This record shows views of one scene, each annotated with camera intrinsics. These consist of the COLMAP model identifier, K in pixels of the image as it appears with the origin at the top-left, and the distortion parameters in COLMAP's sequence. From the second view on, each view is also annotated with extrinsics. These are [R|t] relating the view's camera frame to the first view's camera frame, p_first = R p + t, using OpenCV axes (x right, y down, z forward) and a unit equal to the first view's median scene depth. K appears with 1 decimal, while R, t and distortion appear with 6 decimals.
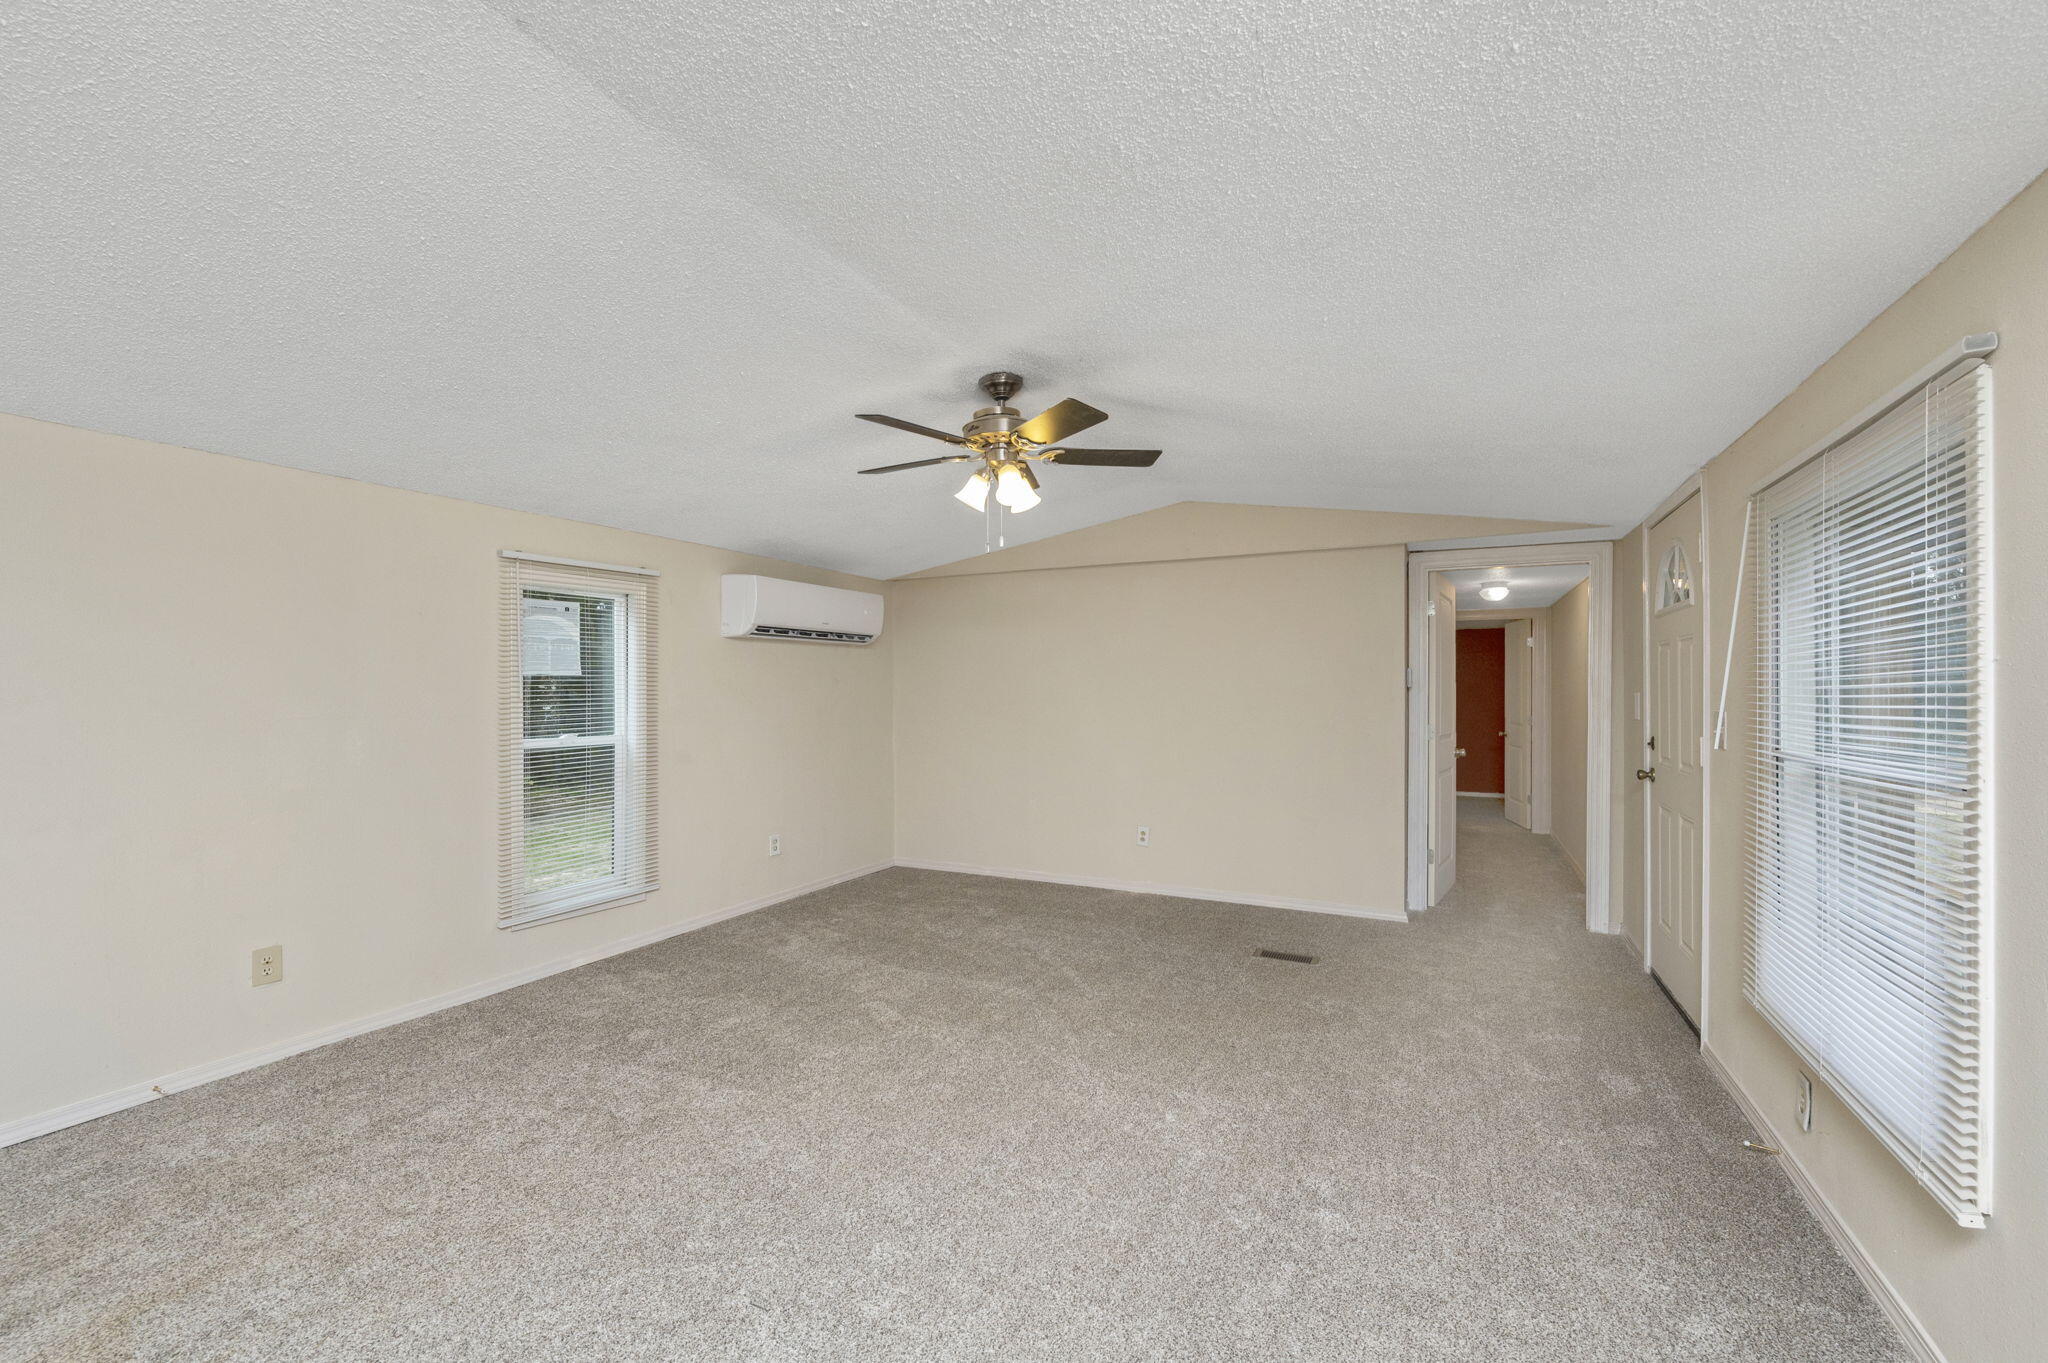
lens RADIAL K [[837.7, 0, 1029.1], [0, 837.7, 685.1], [0, 0, 1]] dist [-0.001076, 0.000033]
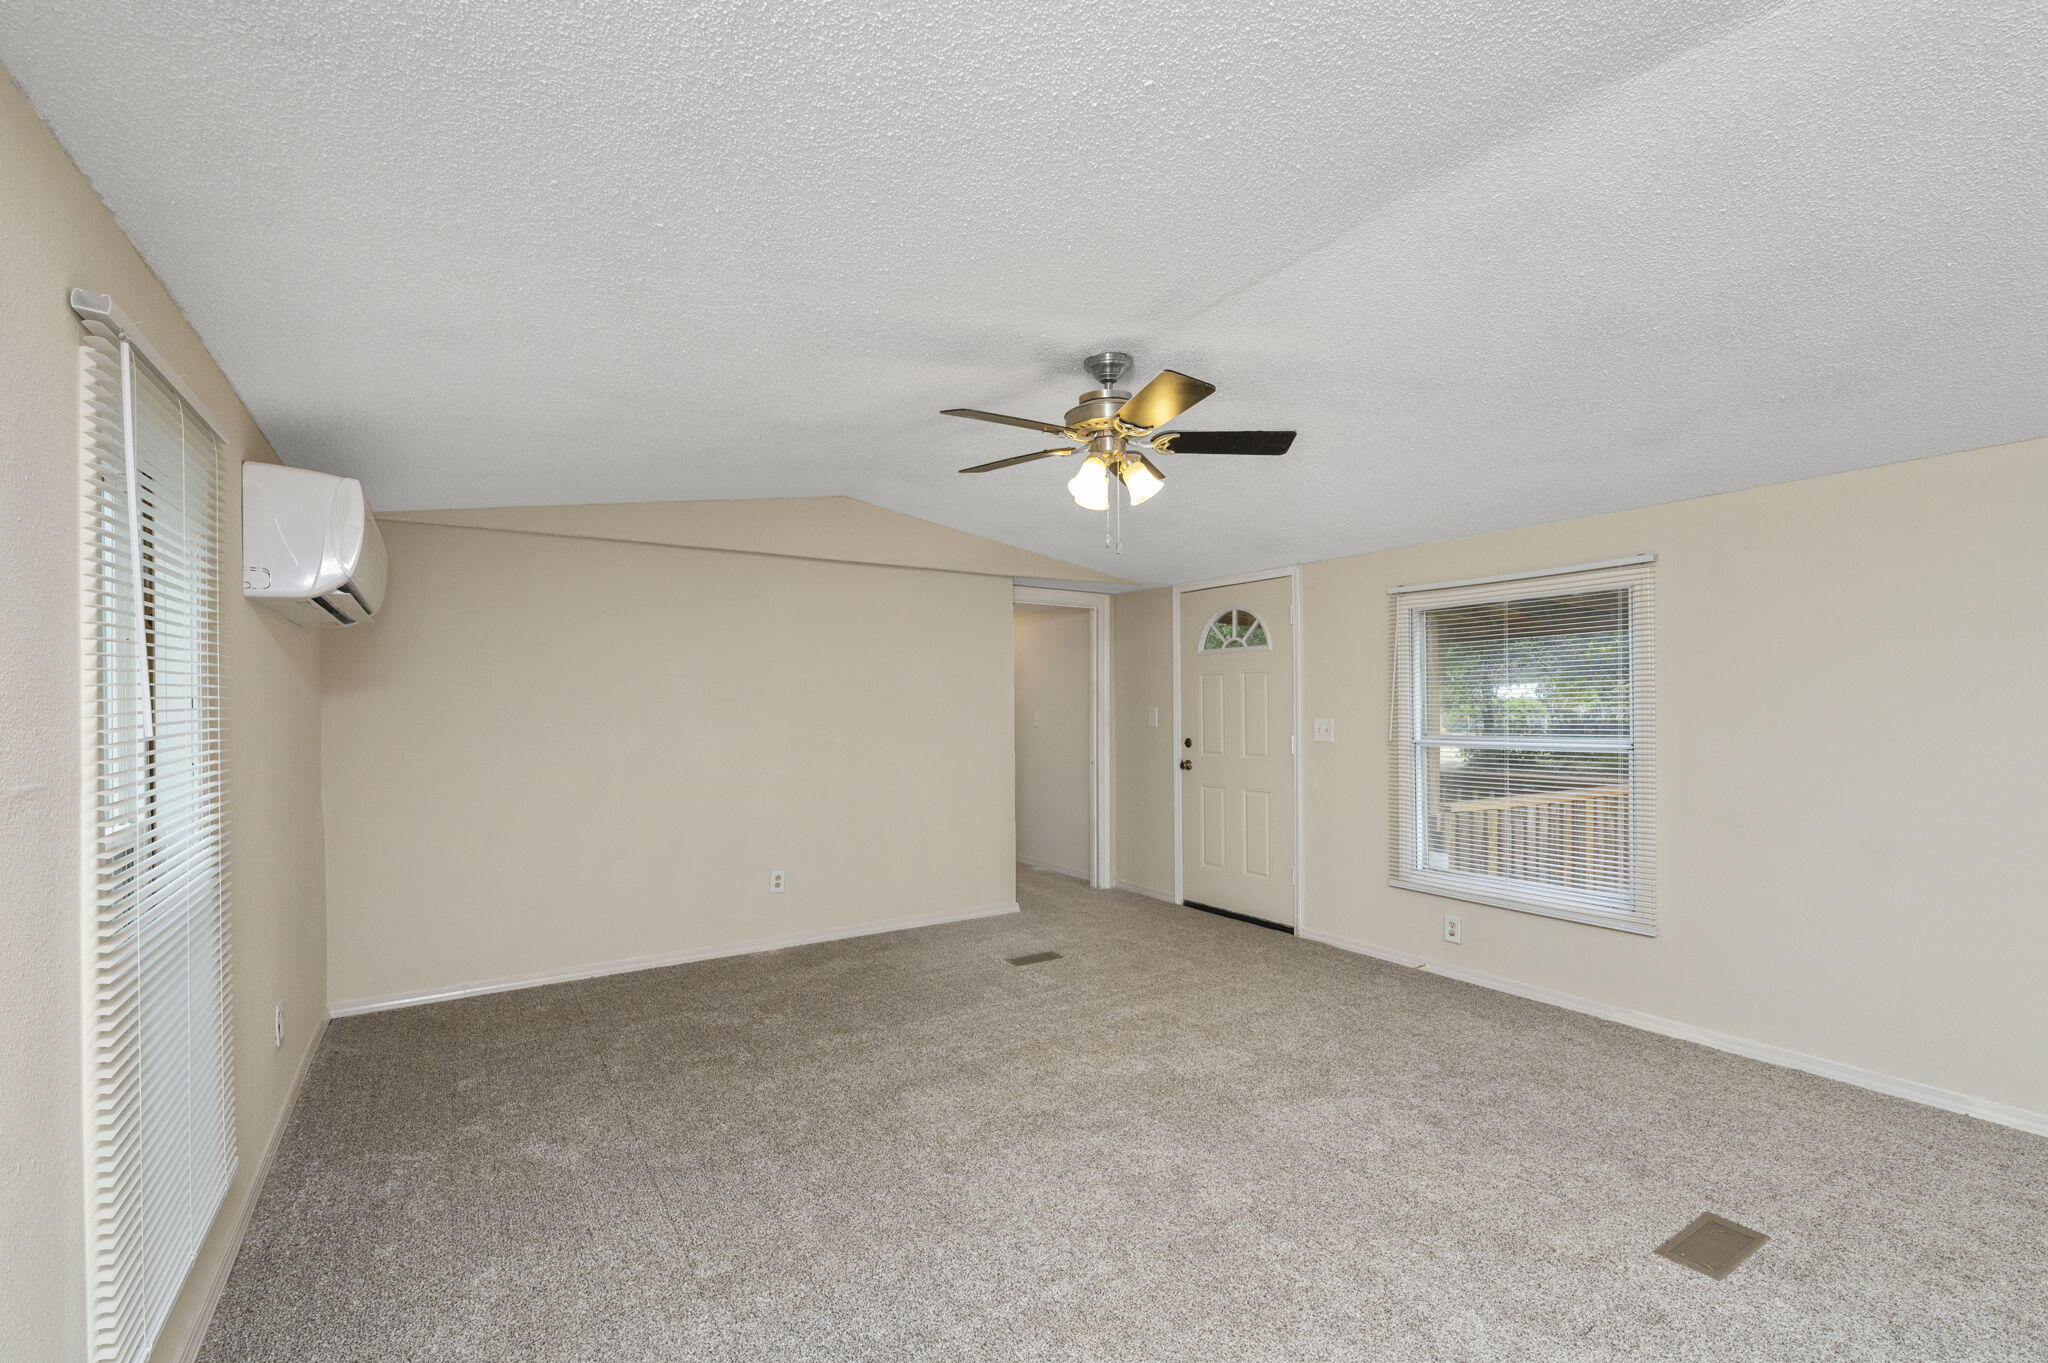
lens RADIAL K [[868.2, 0, 1031.0], [0, 868.2, 703.8], [0, 0, 1]] dist [-0.000415, -0.000007]
pose [[0.499516, 0.000954, 0.866304, -0.676536], [-0.003518, 0.999993, 0.000928, 0.001485], [-0.866297, -0.003511, 0.499516, 0.479159]]
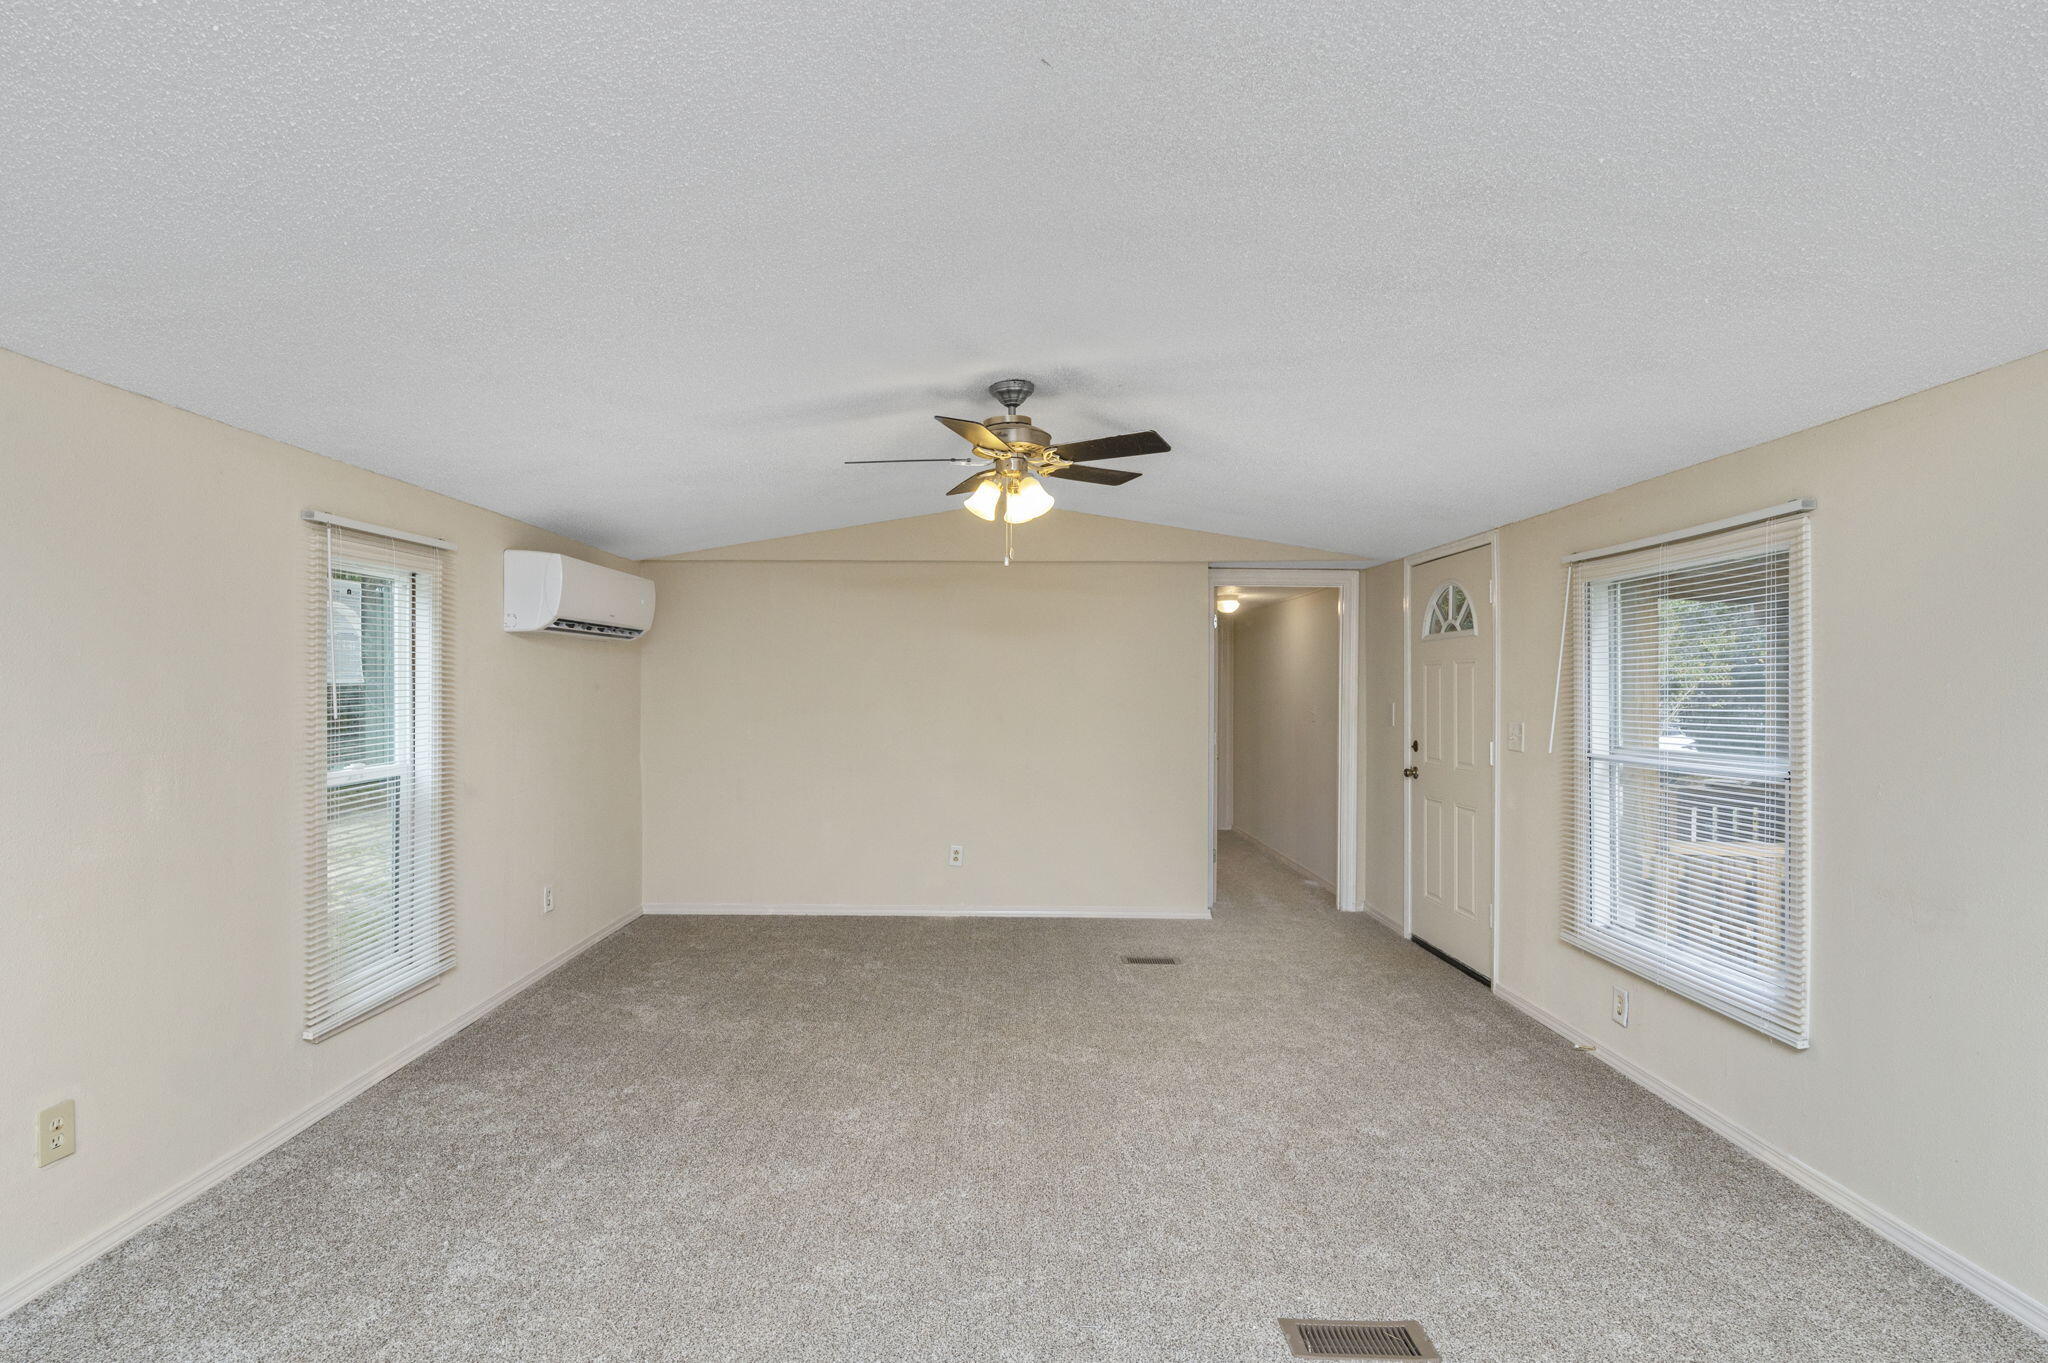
lens RADIAL K [[992.2, 0, 1007.4], [0, 992.2, 677.6], [0, 0, 1]] dist [-0.002211, 0.000555]
pose [[0.899174, 0.009595, 0.437486, -0.408669], [-0.008971, 0.999954, -0.003493, -0.018744], [-0.437500, -0.000784, 0.899218, -0.019254]]
